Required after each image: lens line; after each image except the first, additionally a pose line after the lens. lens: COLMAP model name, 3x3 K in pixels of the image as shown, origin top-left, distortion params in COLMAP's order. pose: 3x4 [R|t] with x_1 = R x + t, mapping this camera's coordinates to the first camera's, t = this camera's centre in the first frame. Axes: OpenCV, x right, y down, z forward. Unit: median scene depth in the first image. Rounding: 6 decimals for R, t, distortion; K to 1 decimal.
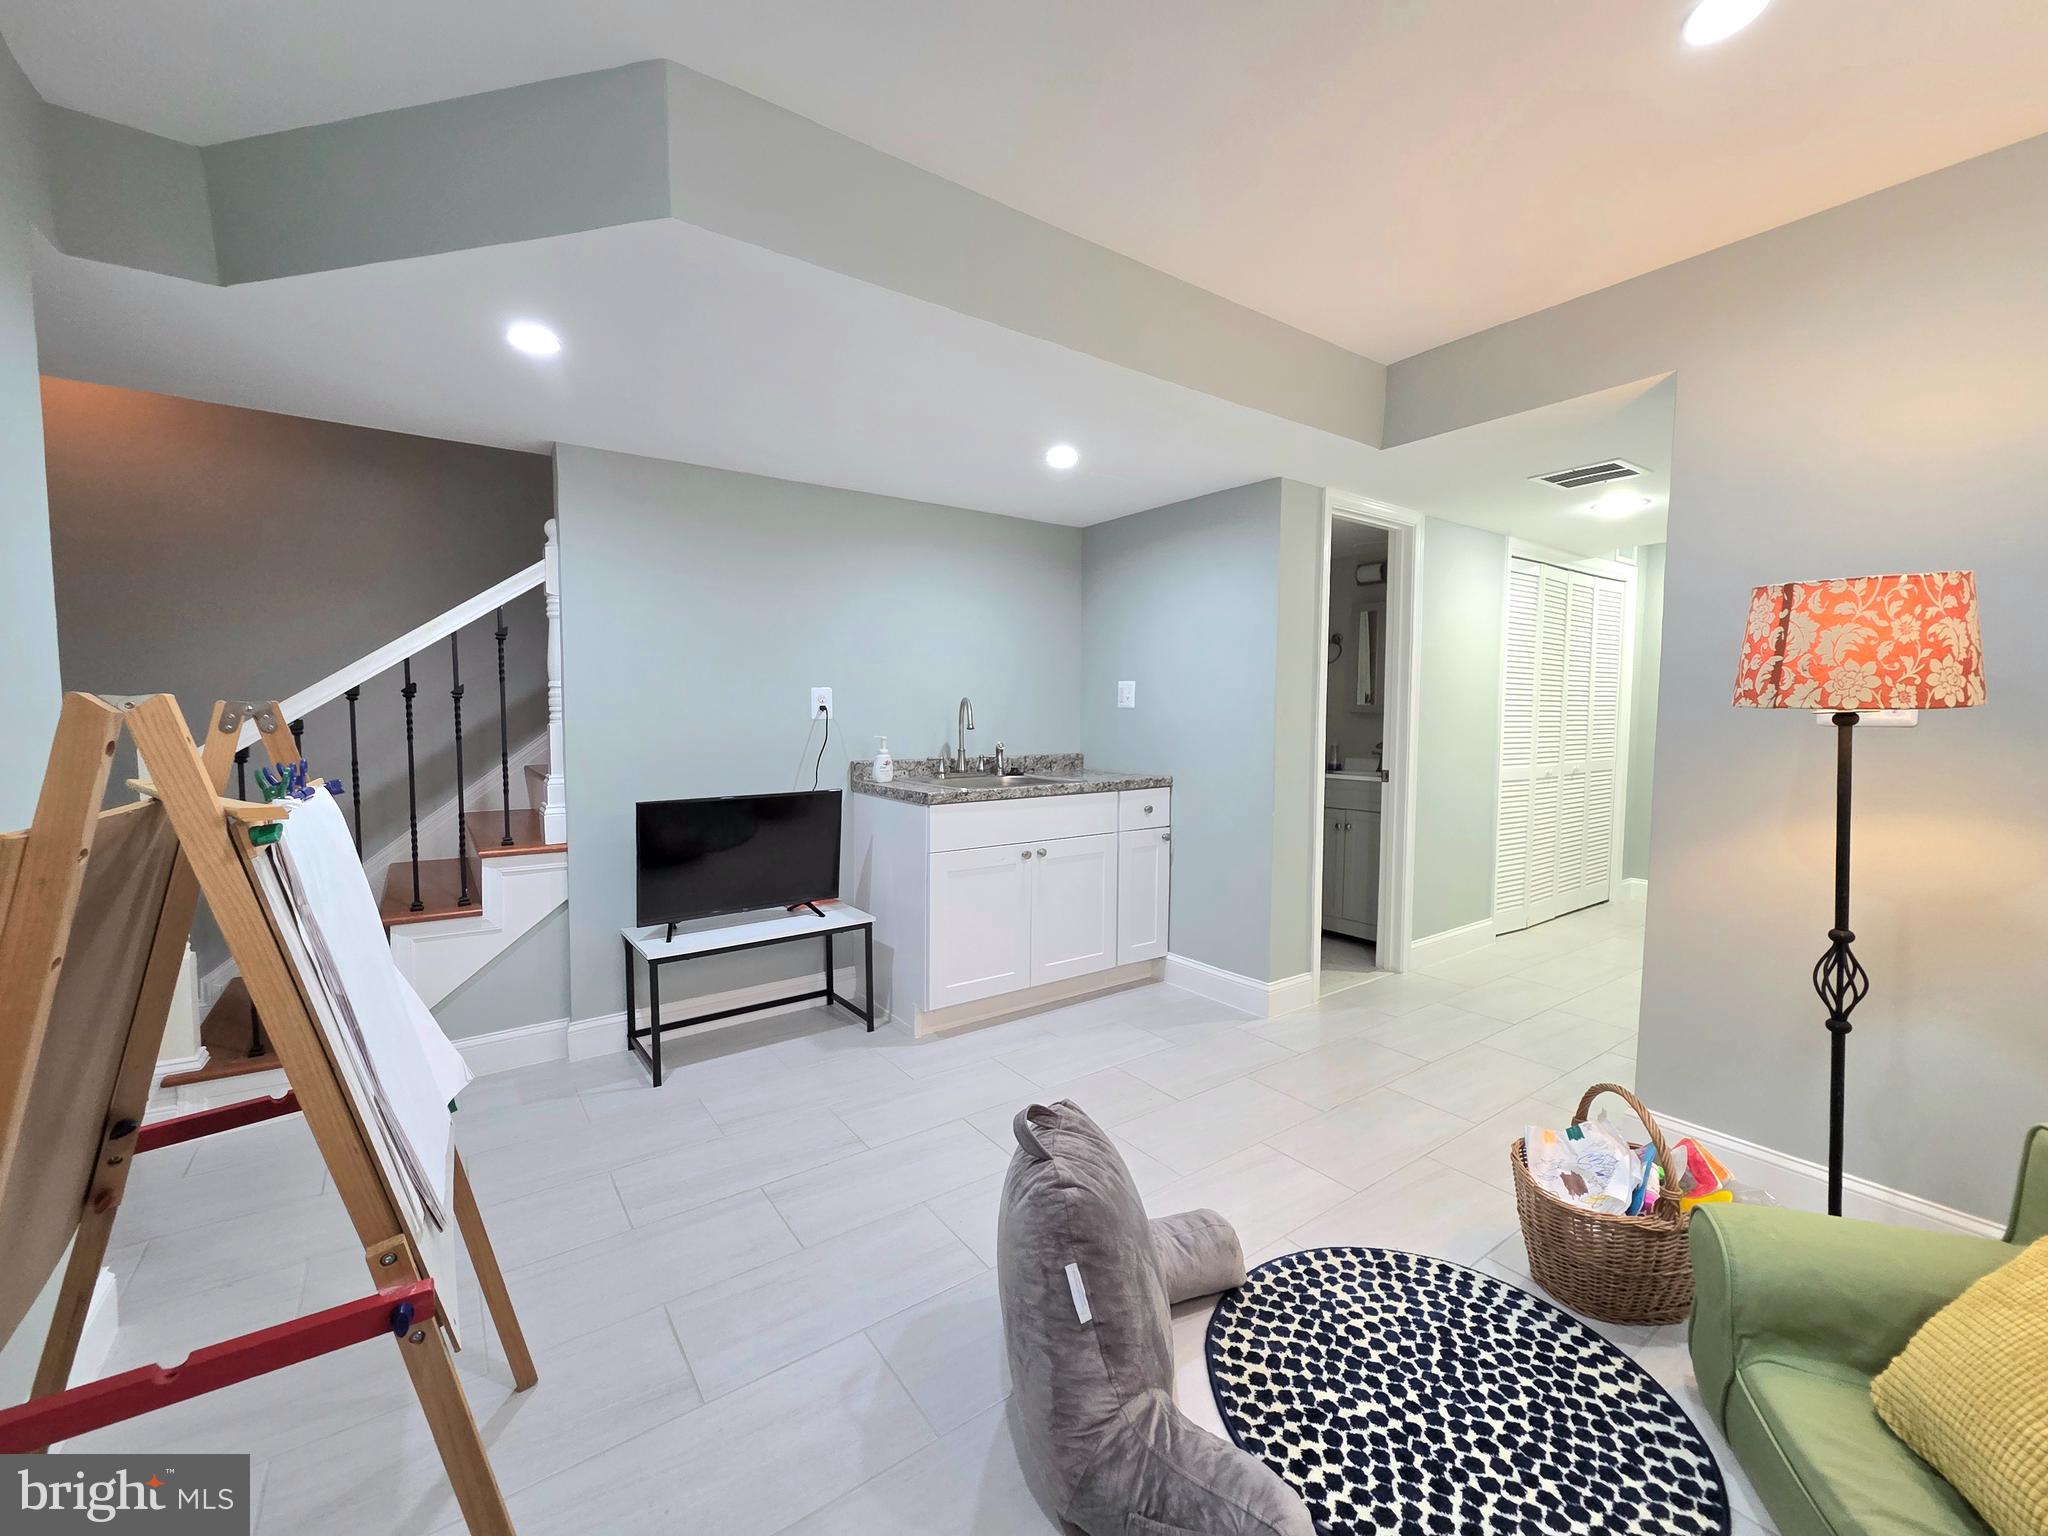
lens RADIAL K [[840.0, 0, 1023.3], [0, 840.0, 761.2], [0, 0, 1]] dist [0.008944, -0.001602]
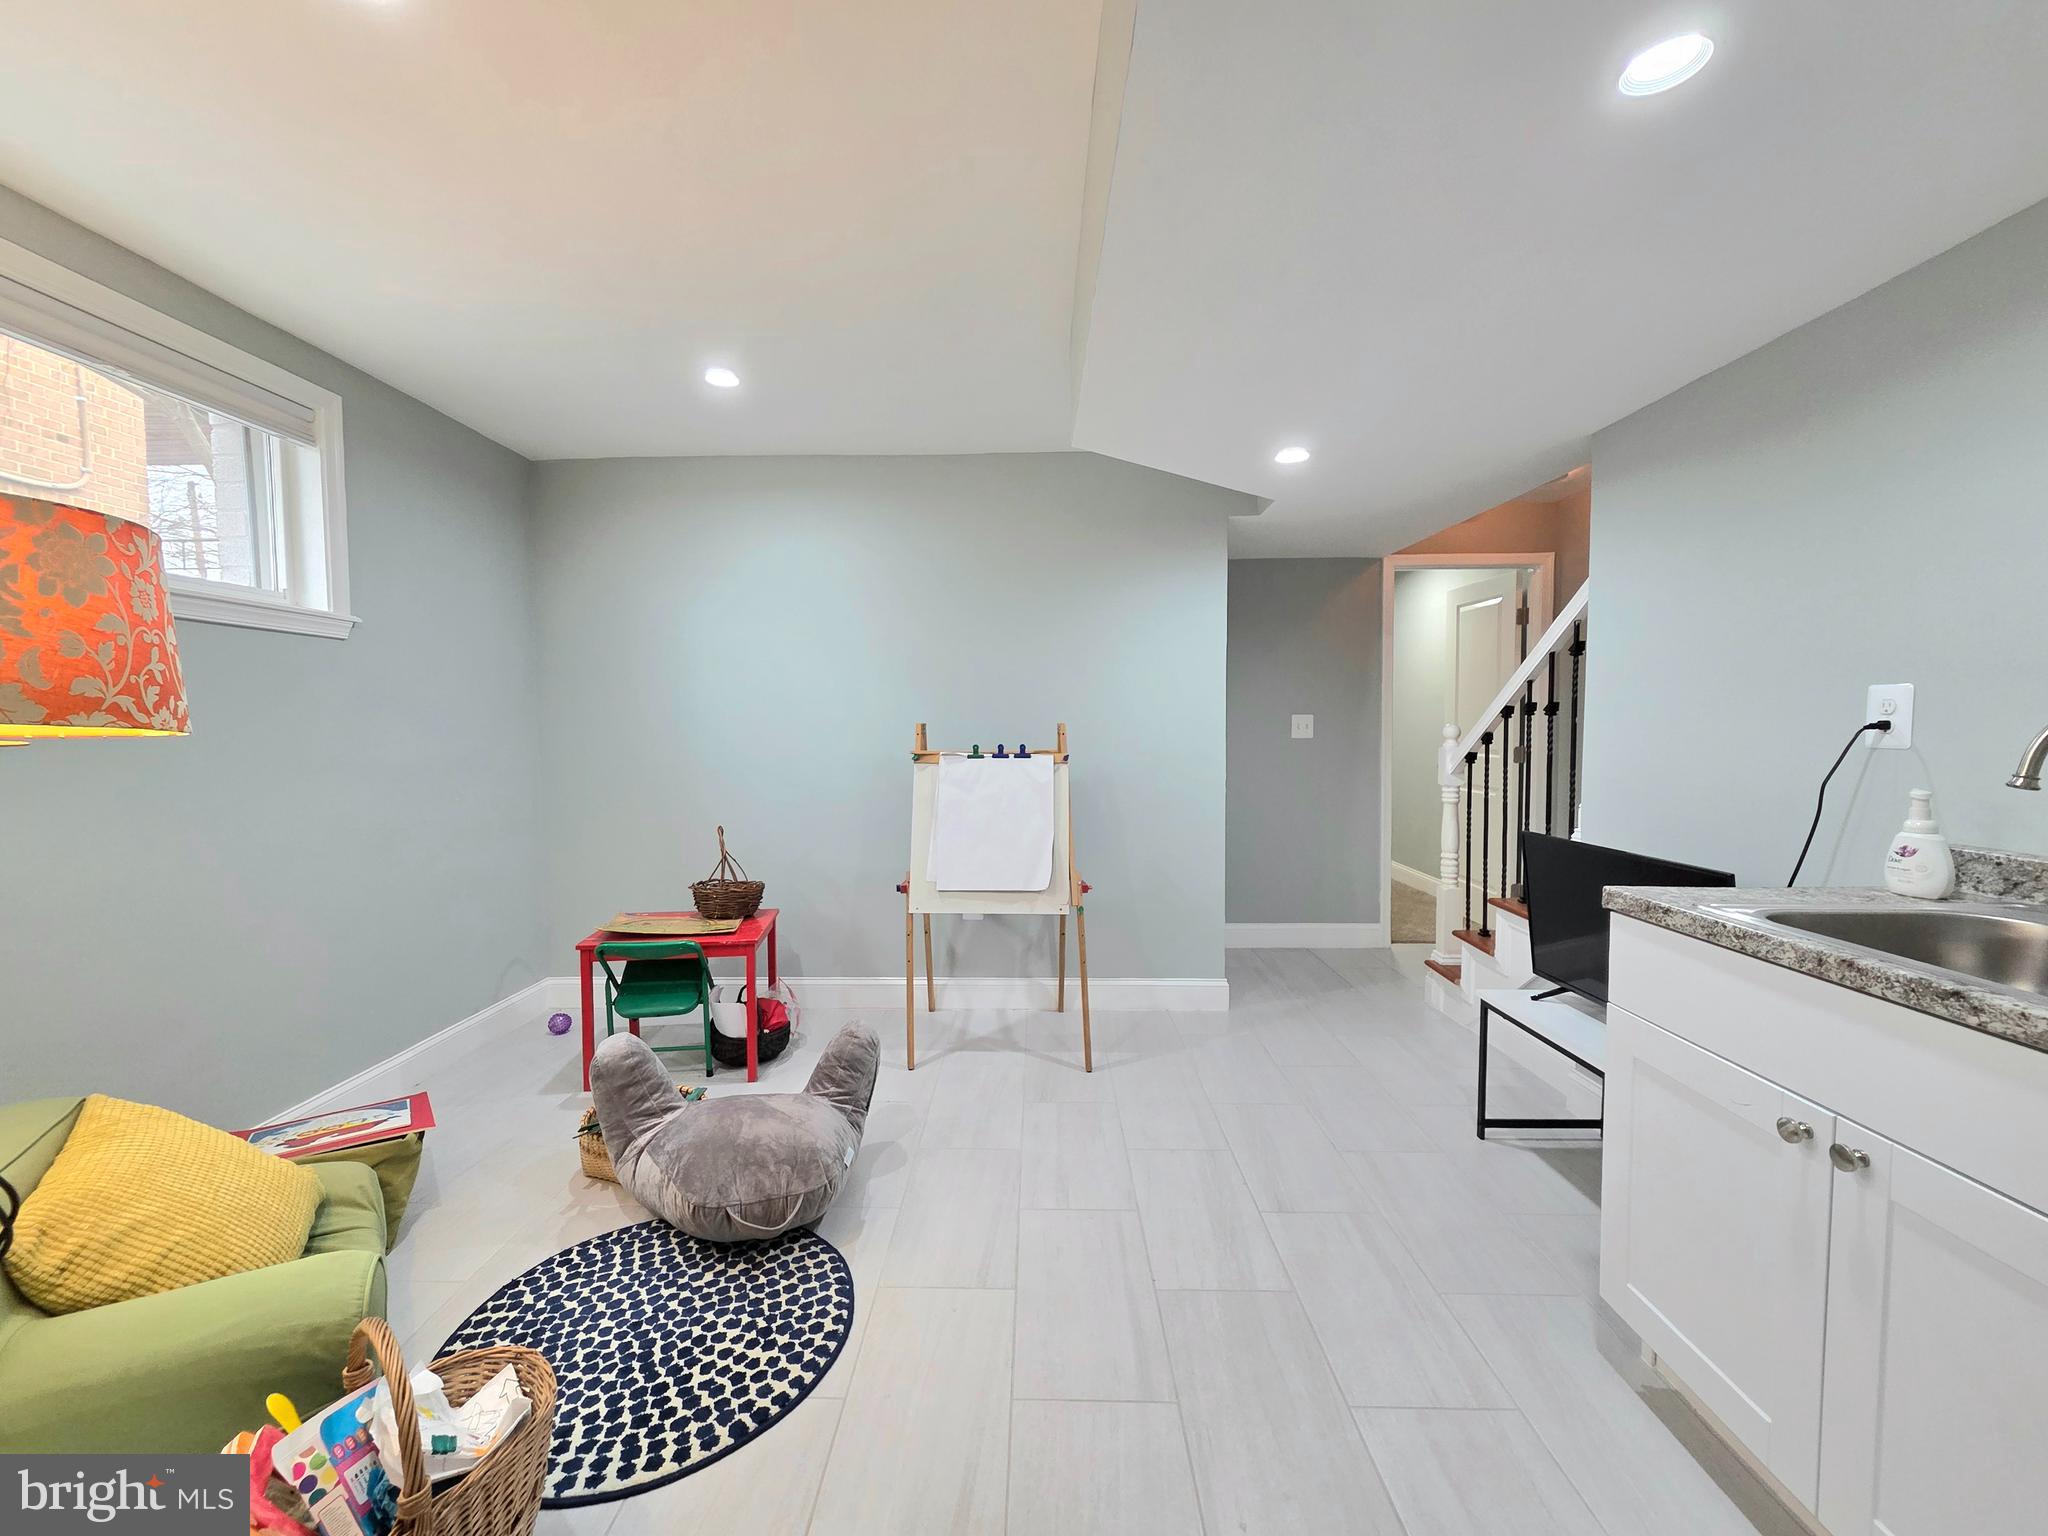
lens RADIAL K [[840.0, 0, 1025.4], [0, 840.0, 772.3], [0, 0, 1]] dist [0.008944, -0.001602]
pose [[-0.608633, 0.034916, -0.792683, 0.956836], [-0.050532, 0.995297, 0.082640, -0.113400], [0.791841, 0.090354, -0.604007, 1.816995]]
